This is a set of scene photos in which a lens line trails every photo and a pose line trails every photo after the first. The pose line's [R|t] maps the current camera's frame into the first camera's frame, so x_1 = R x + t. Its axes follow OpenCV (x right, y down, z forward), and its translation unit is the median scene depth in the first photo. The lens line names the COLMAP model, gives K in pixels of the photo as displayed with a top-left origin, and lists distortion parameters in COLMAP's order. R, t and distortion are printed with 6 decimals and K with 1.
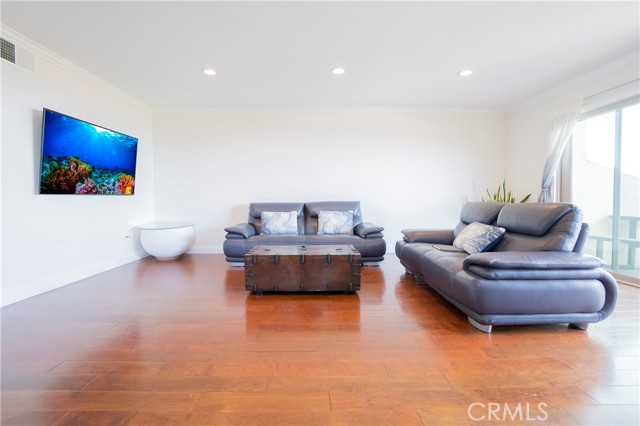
lens RADIAL K [[284.2, 0, 318.7], [0, 284.2, 210.1], [0, 0, 1]] dist [-0.019493, 0.001055]
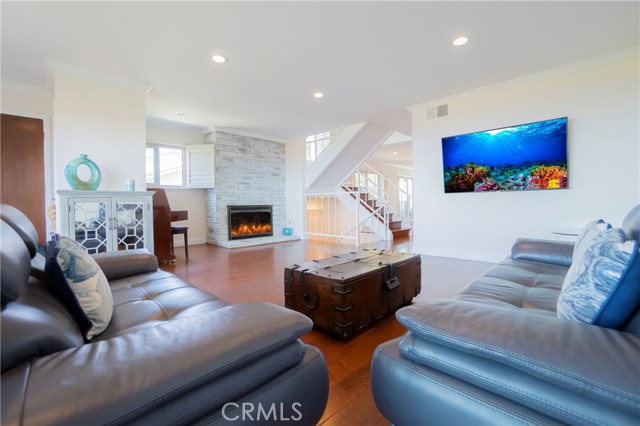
lens RADIAL K [[284.2, 0, 314.3], [0, 284.2, 195.2], [0, 0, 1]] dist [-0.019493, 0.001055]
pose [[-0.710230, 0.009748, -0.703902, 0.497580], [-0.001731, 0.999877, 0.015593, -0.054440], [0.703967, 0.012293, -0.710126, 1.263419]]
